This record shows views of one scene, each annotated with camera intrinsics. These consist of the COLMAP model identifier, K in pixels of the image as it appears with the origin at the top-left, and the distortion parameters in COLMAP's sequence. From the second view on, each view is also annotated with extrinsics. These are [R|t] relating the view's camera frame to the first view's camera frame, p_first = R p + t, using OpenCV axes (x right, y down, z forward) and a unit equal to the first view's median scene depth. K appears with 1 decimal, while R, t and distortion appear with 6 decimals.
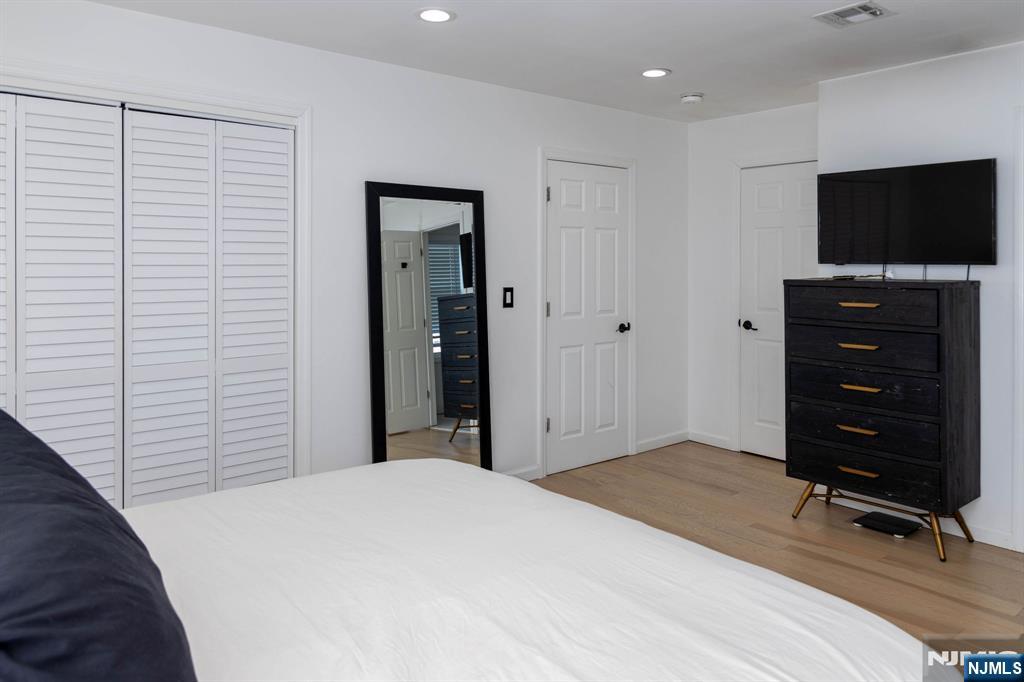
lens RADIAL K [[720.1, 0, 515.2], [0, 720.1, 267.8], [0, 0, 1]] dist [-0.002490, -0.003664]
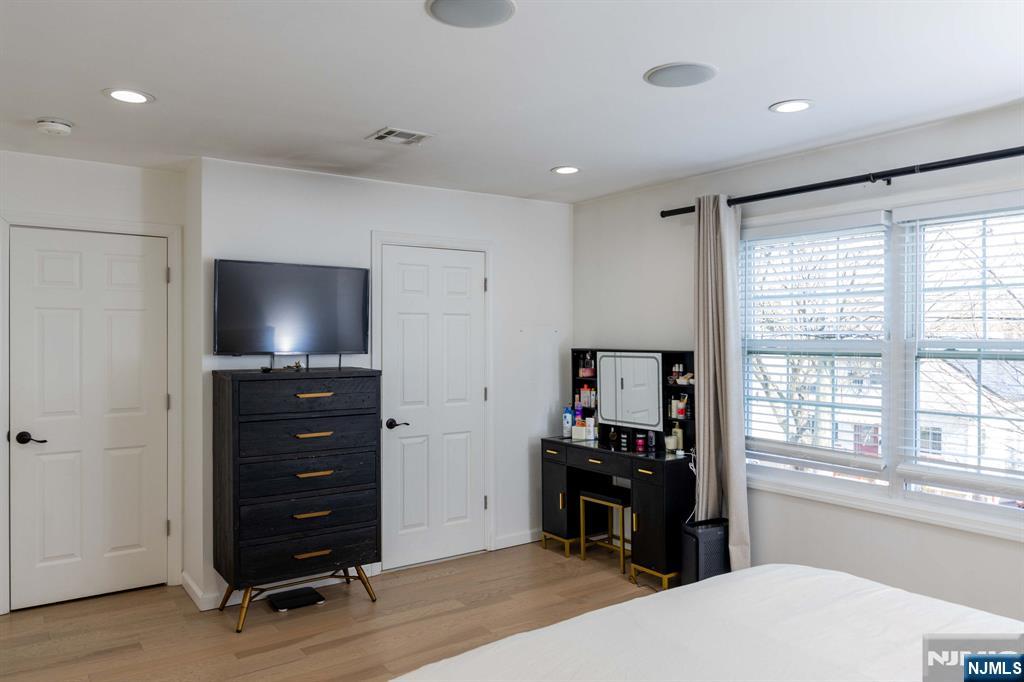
lens RADIAL K [[720.1, 0, 512.1], [0, 720.1, 338.2], [0, 0, 1]] dist [-0.002490, -0.003664]
pose [[0.073313, -0.002611, 0.997306, -0.541173], [0.005509, 0.999982, 0.002213, -0.031386], [-0.997294, 0.005332, 0.073326, 0.626828]]
